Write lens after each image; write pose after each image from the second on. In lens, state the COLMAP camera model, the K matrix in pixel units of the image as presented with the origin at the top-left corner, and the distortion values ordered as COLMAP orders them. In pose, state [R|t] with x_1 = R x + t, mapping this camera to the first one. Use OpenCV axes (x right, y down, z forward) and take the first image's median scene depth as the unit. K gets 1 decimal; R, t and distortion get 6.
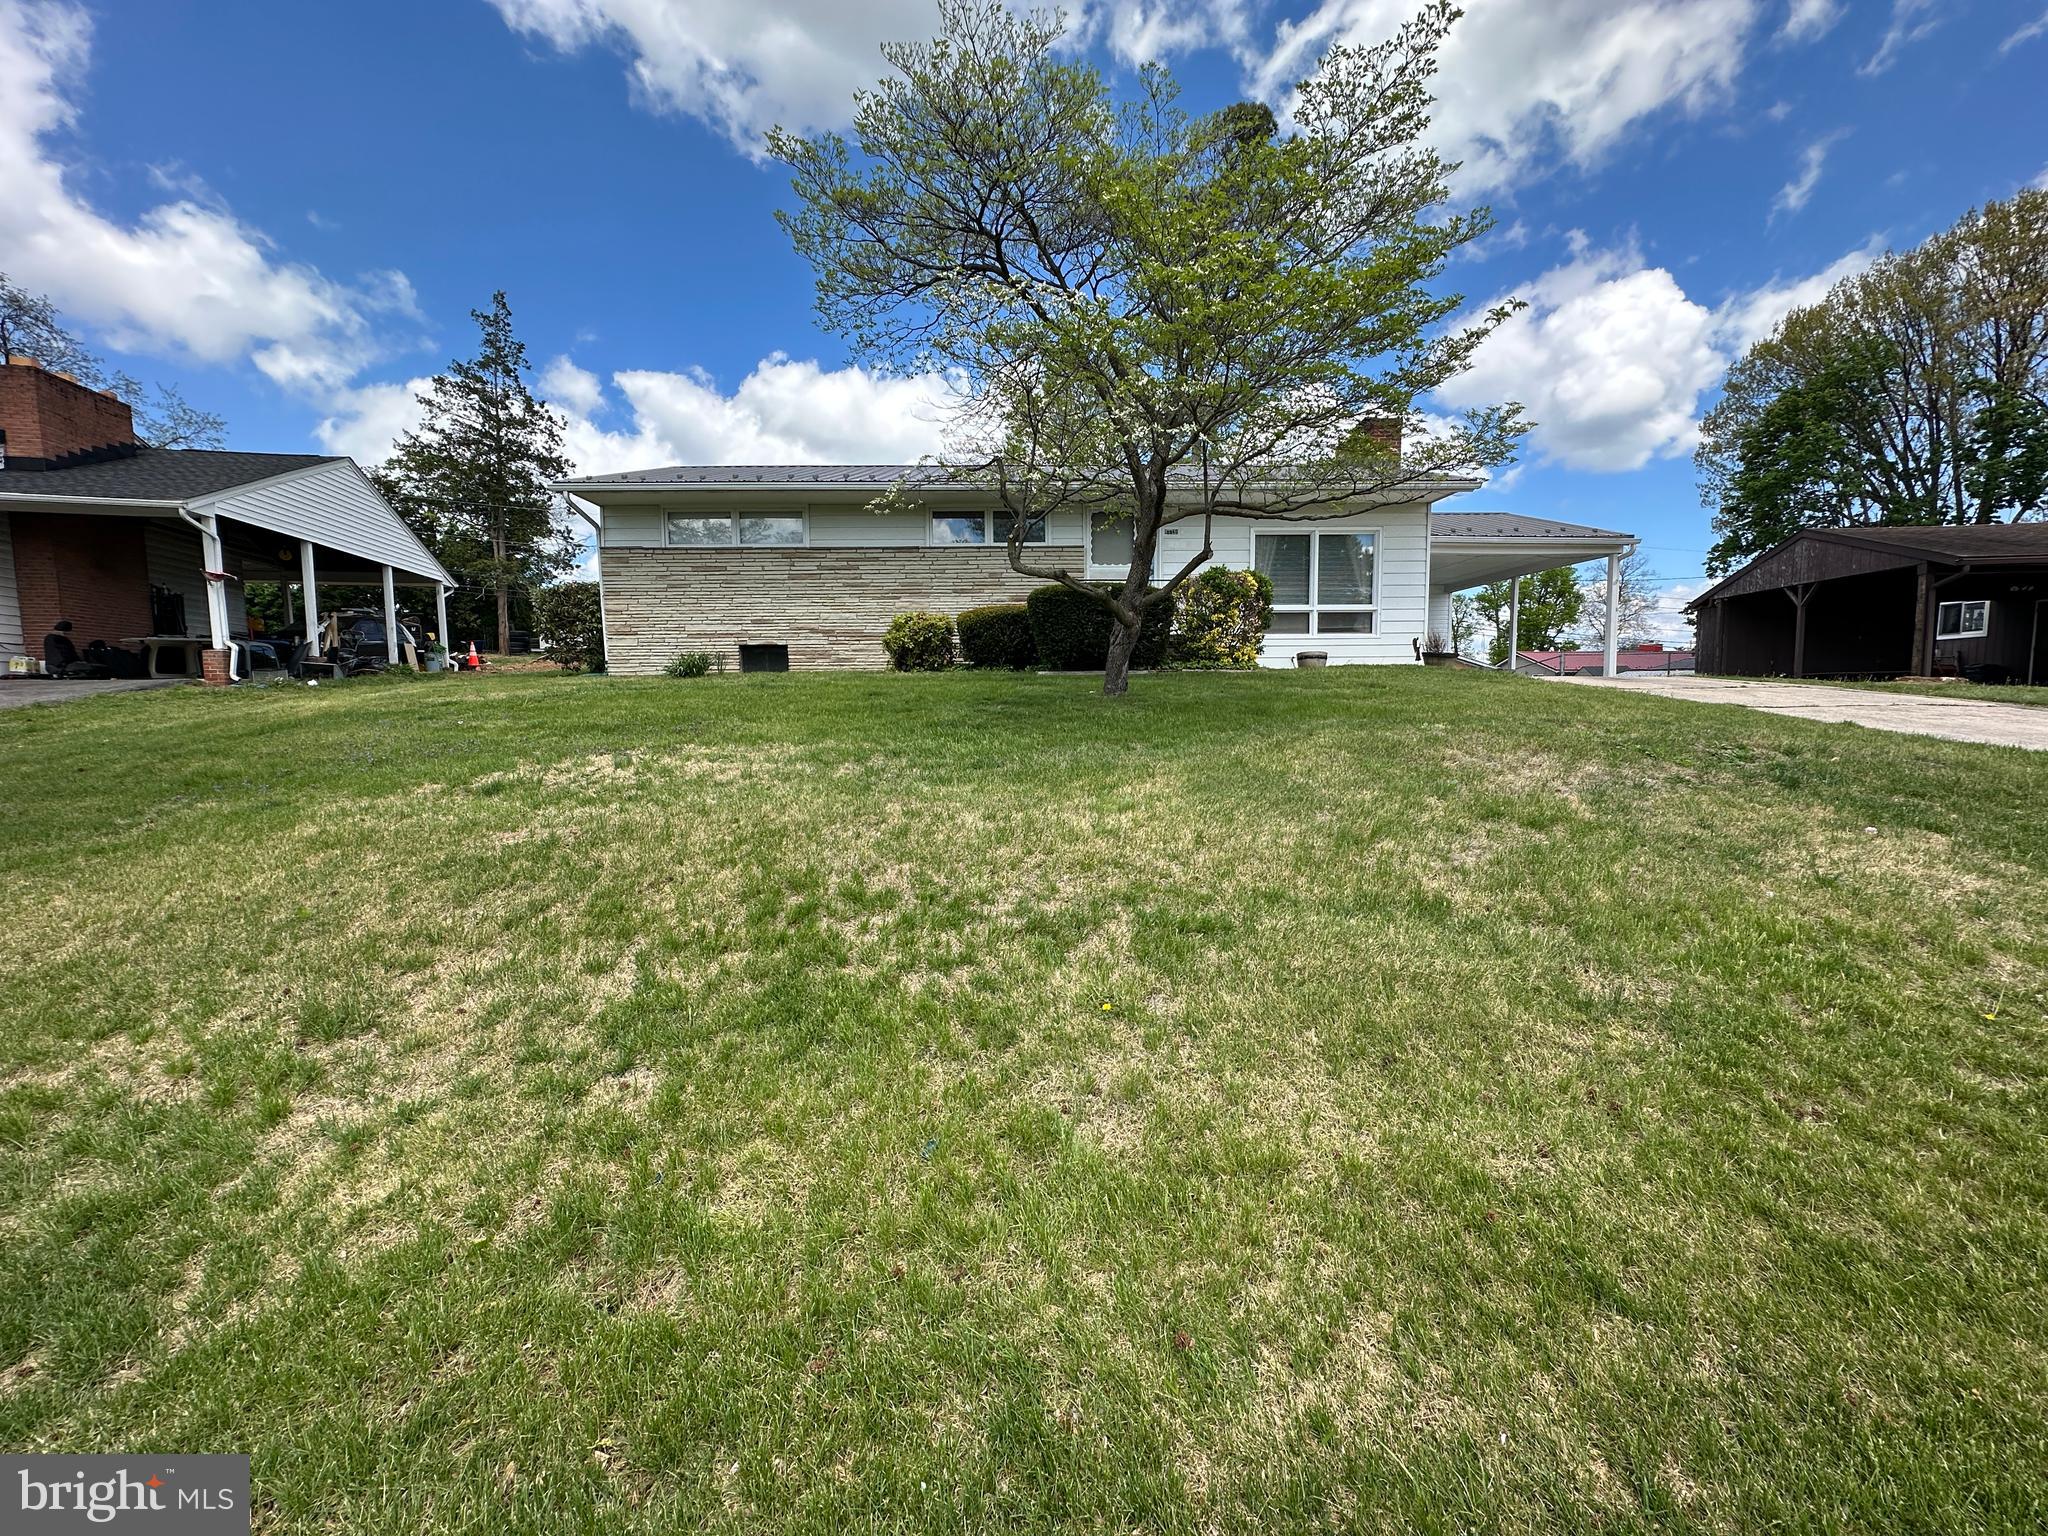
lens RADIAL K [[819.4, 0, 1019.3], [0, 819.4, 767.7], [0, 0, 1]] dist [-0.009400, -0.000726]
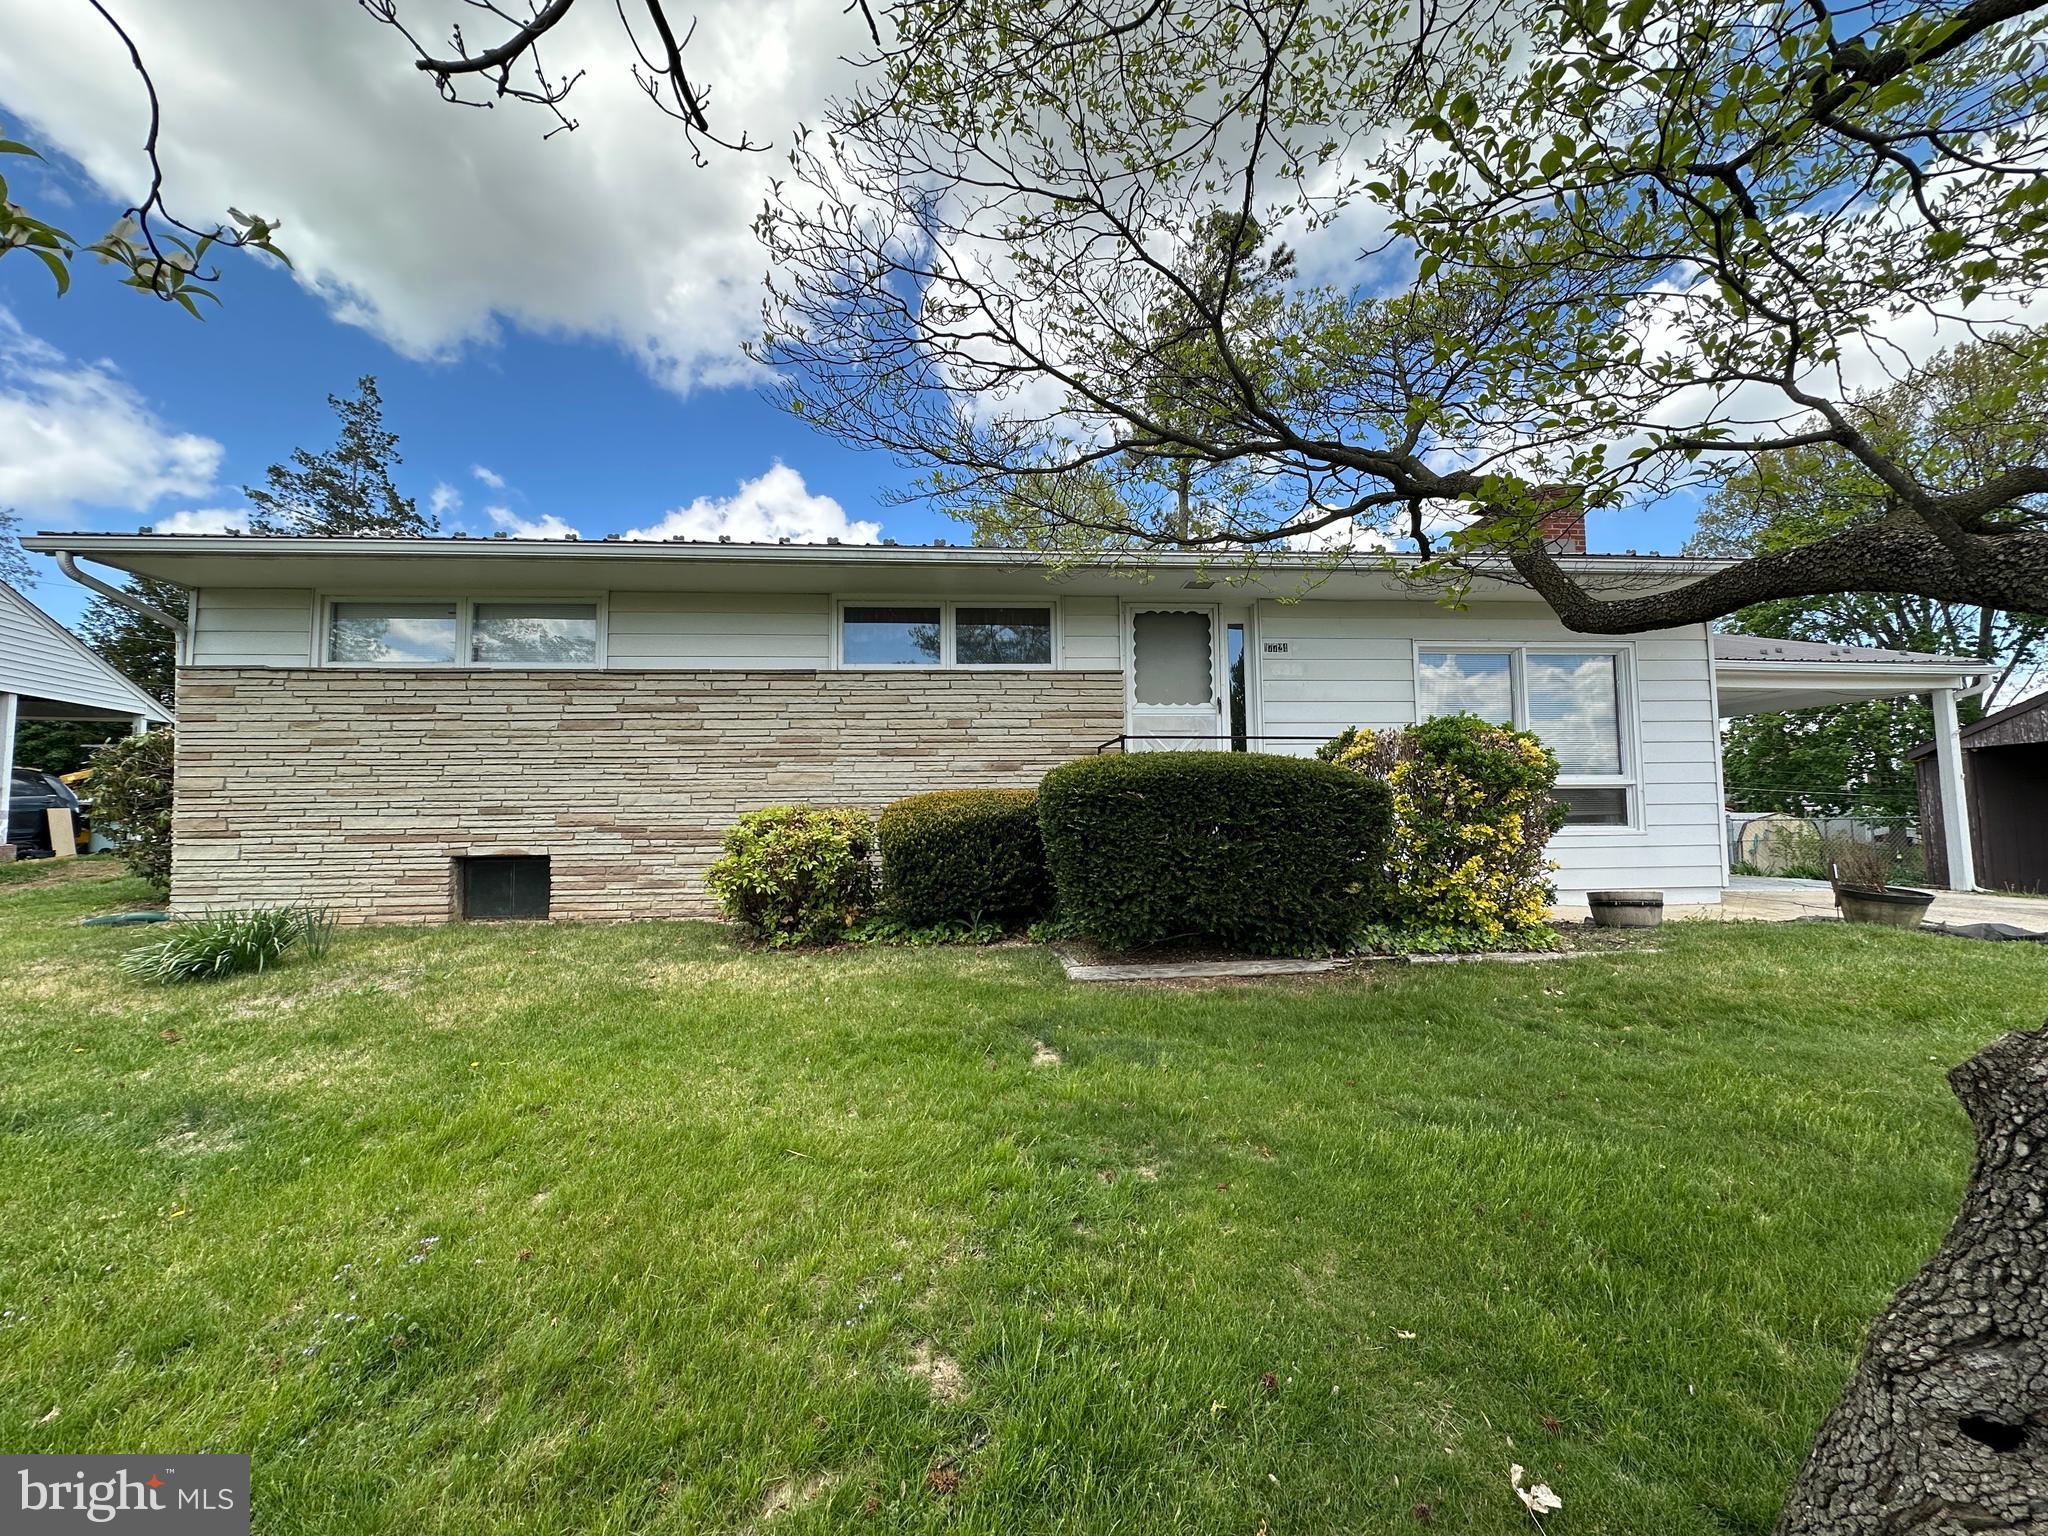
lens RADIAL K [[819.4, 0, 1022.0], [0, 819.4, 763.4], [0, 0, 1]] dist [-0.009400, -0.000726]
pose [[0.998225, 0.001636, 0.059526, -0.020003], [0.007560, 0.988054, -0.153925, -0.126276], [-0.059066, 0.154101, 0.986288, 0.472538]]
